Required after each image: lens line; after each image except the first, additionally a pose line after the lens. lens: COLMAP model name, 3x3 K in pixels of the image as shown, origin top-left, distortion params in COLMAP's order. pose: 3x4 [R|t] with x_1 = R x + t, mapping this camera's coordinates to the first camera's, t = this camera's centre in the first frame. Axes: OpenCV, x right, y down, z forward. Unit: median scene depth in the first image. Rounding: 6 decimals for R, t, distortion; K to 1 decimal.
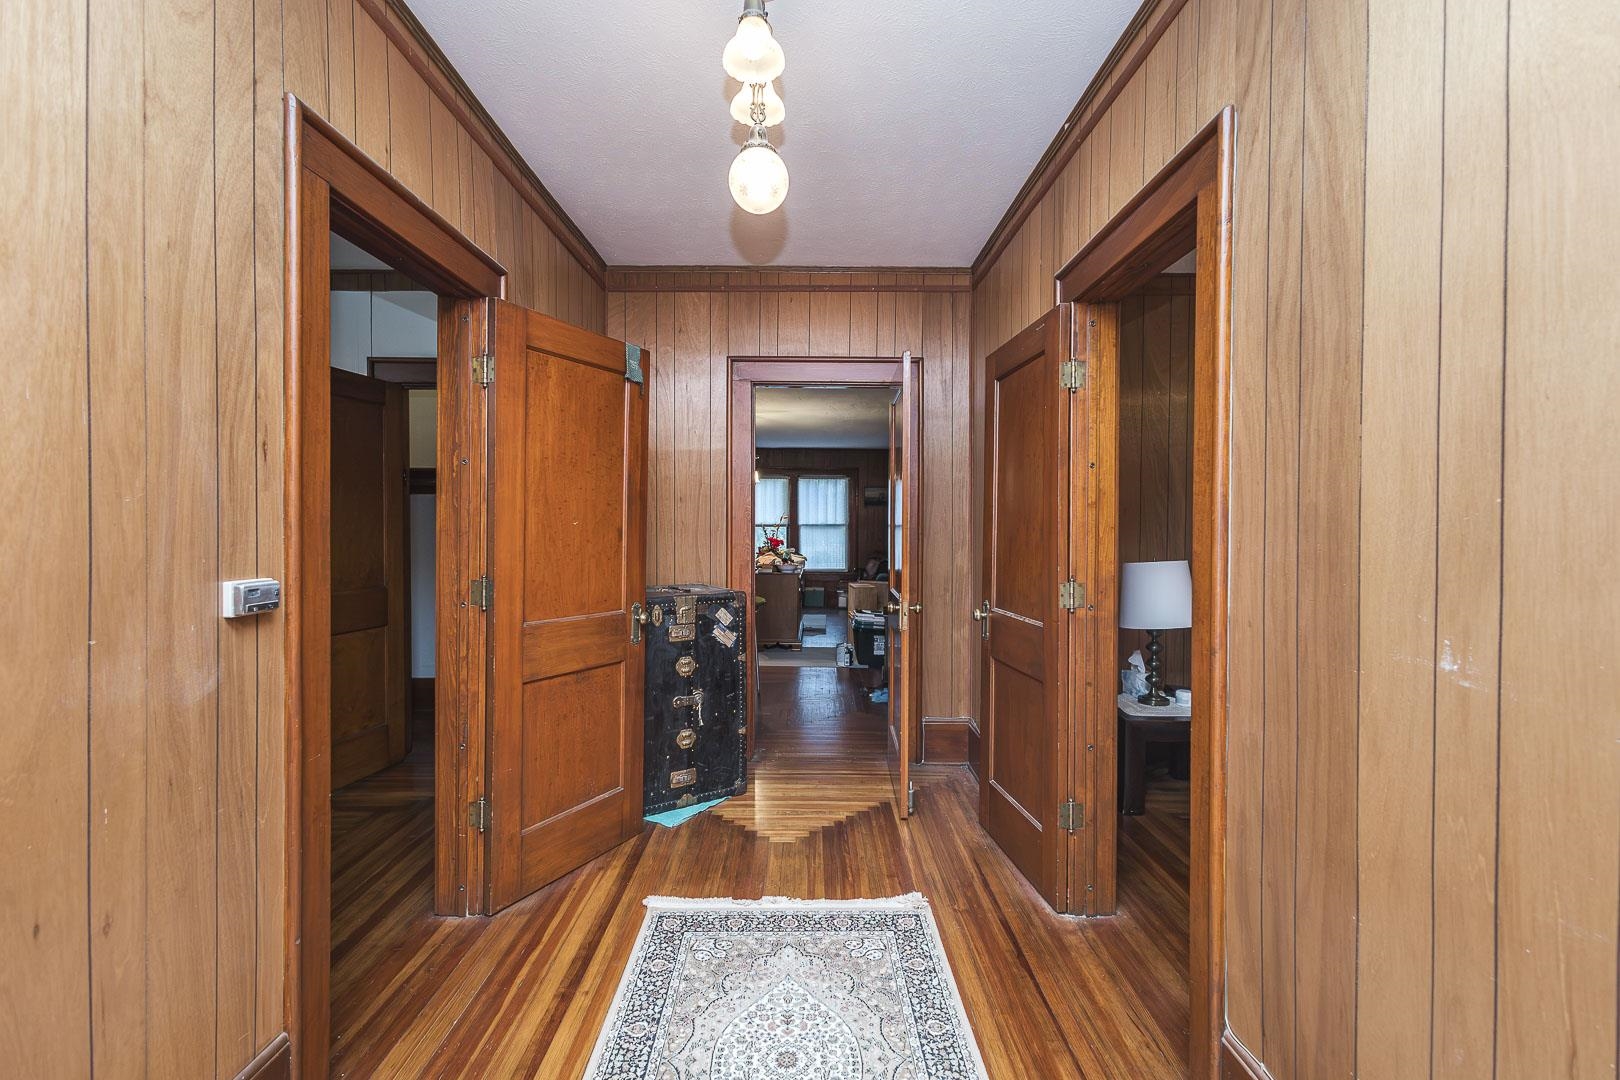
lens RADIAL K [[734.1, 0, 810.0], [0, 734.1, 540.0], [0, 0, 1]] dist [0.000833, 0.000035]
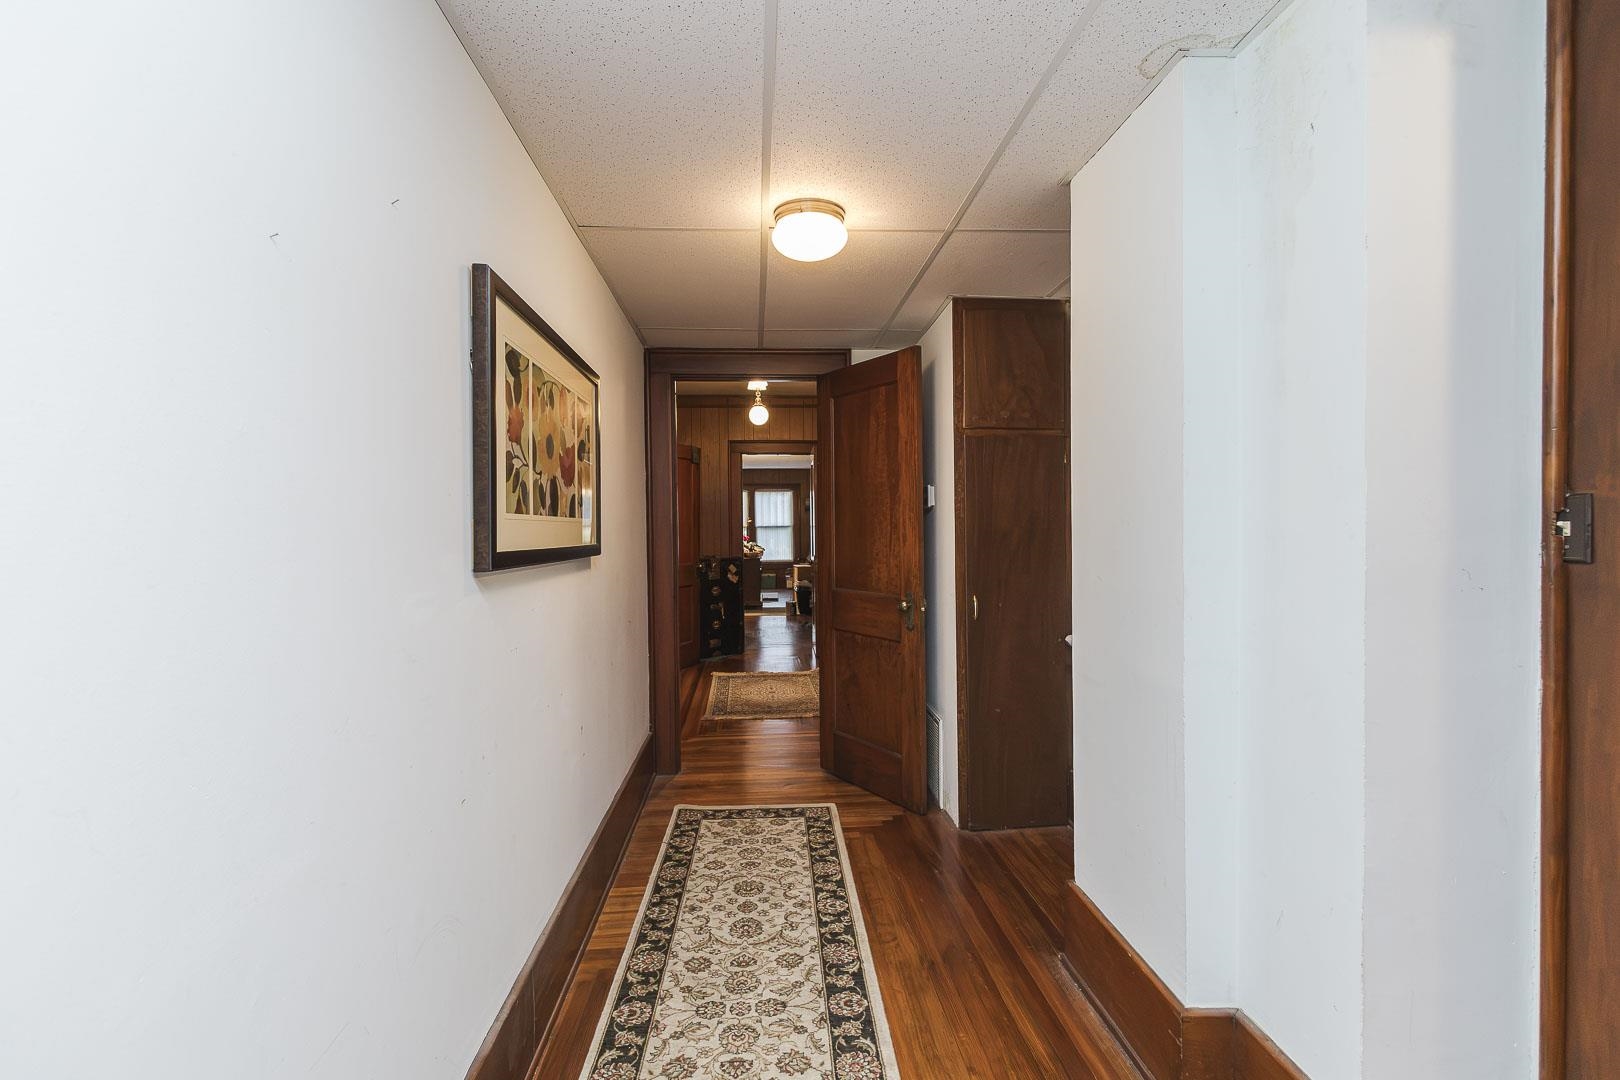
lens RADIAL K [[734.1, 0, 810.0], [0, 734.1, 540.0], [0, 0, 1]] dist [0.000833, 0.000035]
pose [[0.997404, -0.014385, 0.070554, -0.025600], [0.014583, 0.999891, -0.002286, 0.018410], [-0.070513, 0.003309, 0.997505, -0.697711]]
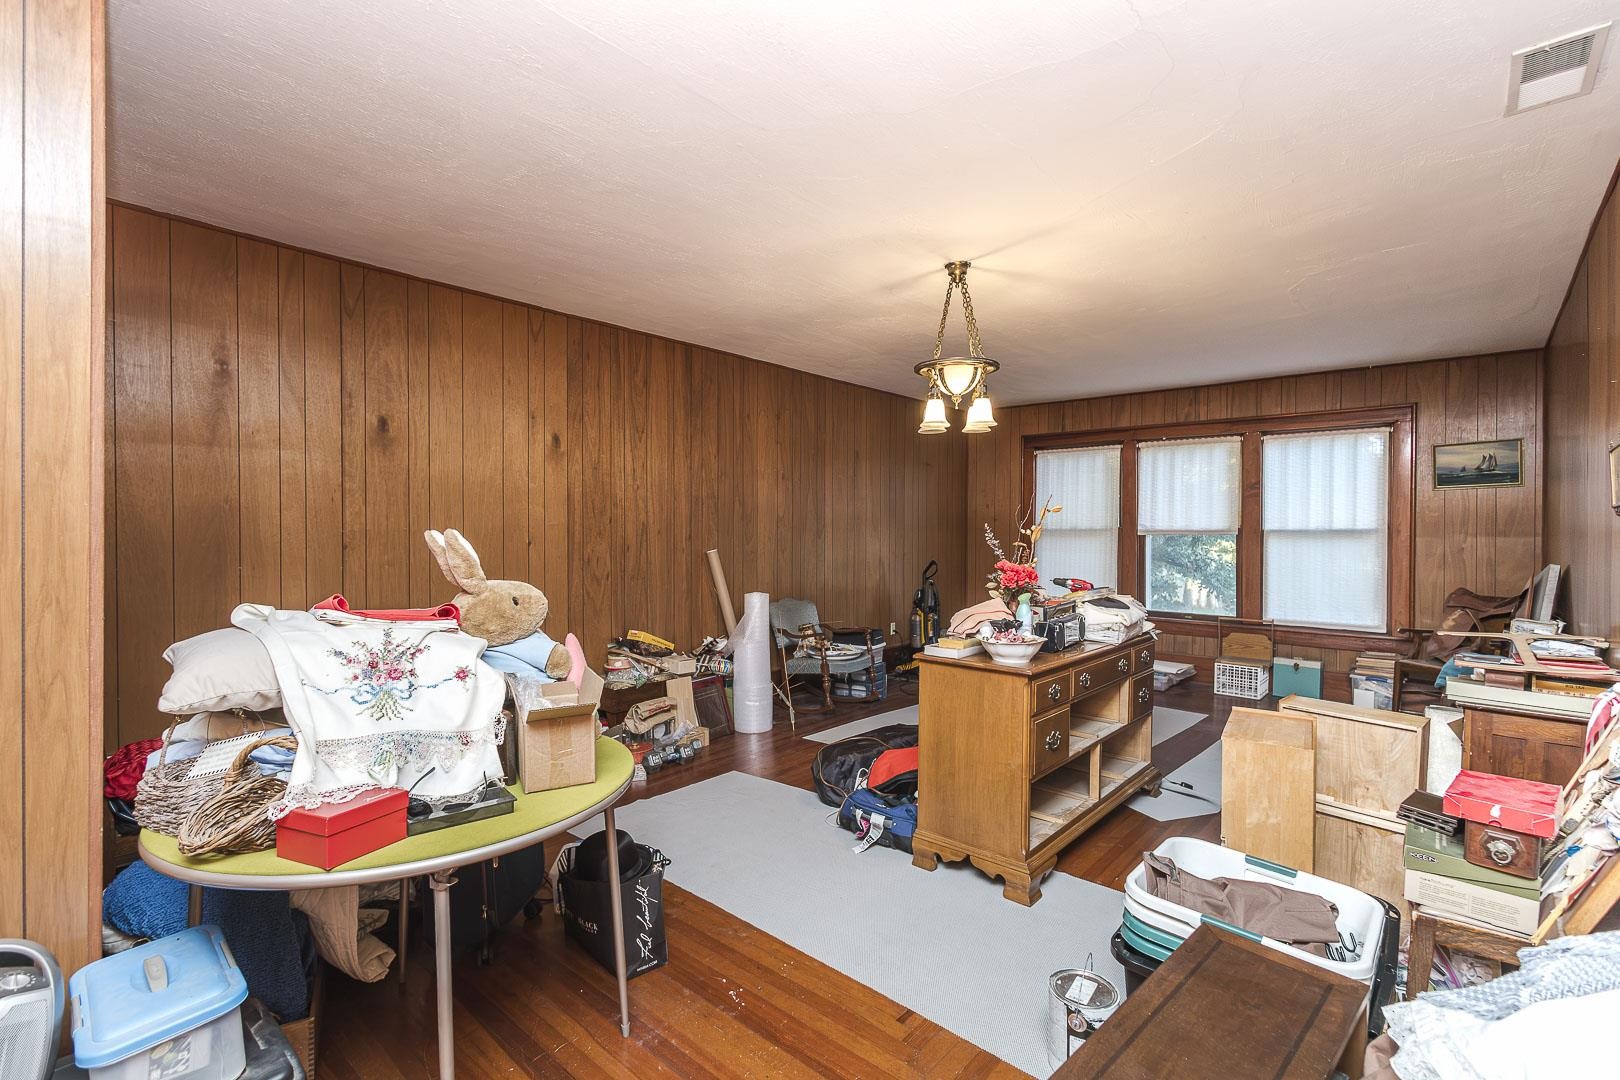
lens RADIAL K [[734.1, 0, 810.0], [0, 734.1, 540.0], [0, 0, 1]] dist [0.000833, 0.000035]
pose [[0.741285, 0.003536, -0.671181, 0.148589], [-0.003922, 0.999992, 0.000937, -0.020704], [0.671179, 0.001938, 0.741293, 0.697422]]
